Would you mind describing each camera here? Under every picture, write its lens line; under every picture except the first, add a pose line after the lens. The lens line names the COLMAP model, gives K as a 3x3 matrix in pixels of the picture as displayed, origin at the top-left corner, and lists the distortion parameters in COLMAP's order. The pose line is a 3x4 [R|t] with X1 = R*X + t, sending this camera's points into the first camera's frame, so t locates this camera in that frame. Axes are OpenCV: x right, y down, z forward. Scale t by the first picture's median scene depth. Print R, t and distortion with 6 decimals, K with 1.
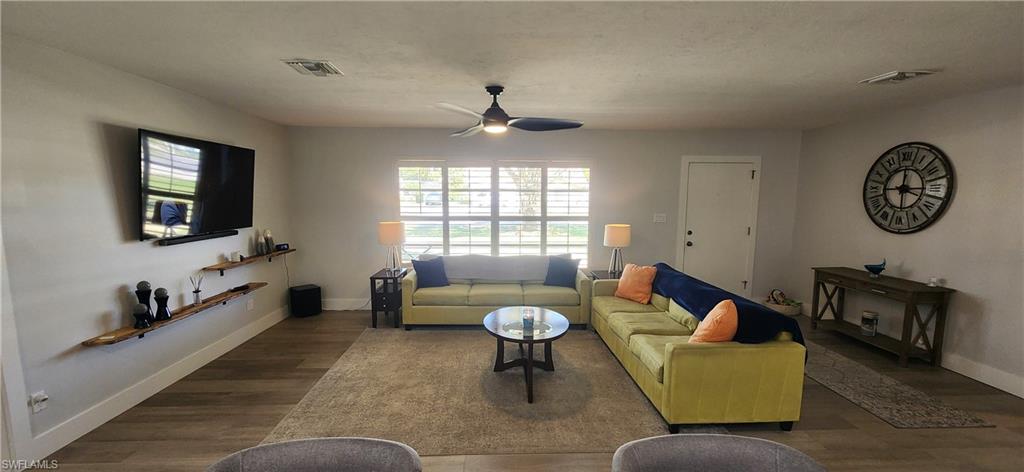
lens RADIAL K [[423.9, 0, 512.7], [0, 423.9, 250.0], [0, 0, 1]] dist [0.002205, -0.000480]
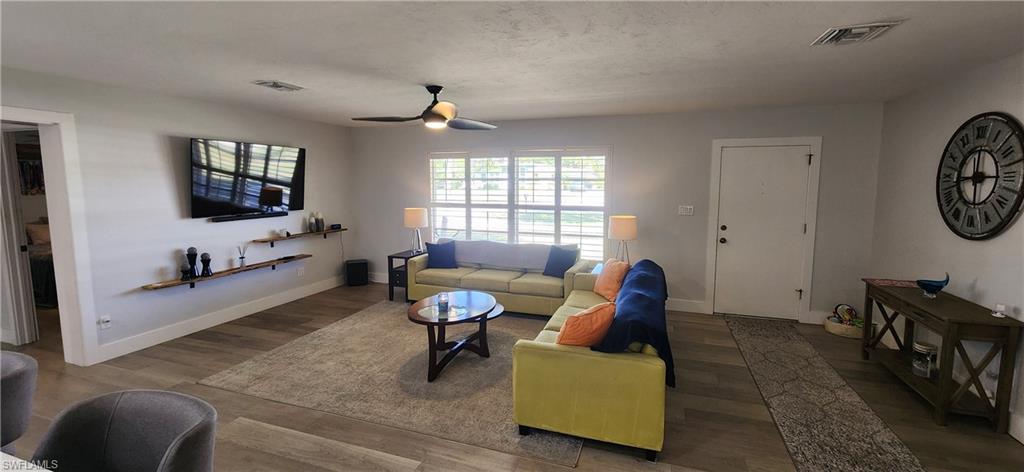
lens RADIAL K [[423.9, 0, 513.6], [0, 423.9, 227.2], [0, 0, 1]] dist [0.002205, -0.000480]
pose [[0.933796, 0.037503, -0.355835, 0.454754], [-0.045176, 0.998891, -0.013275, -0.015446], [0.354942, 0.028472, 0.934455, 0.055830]]
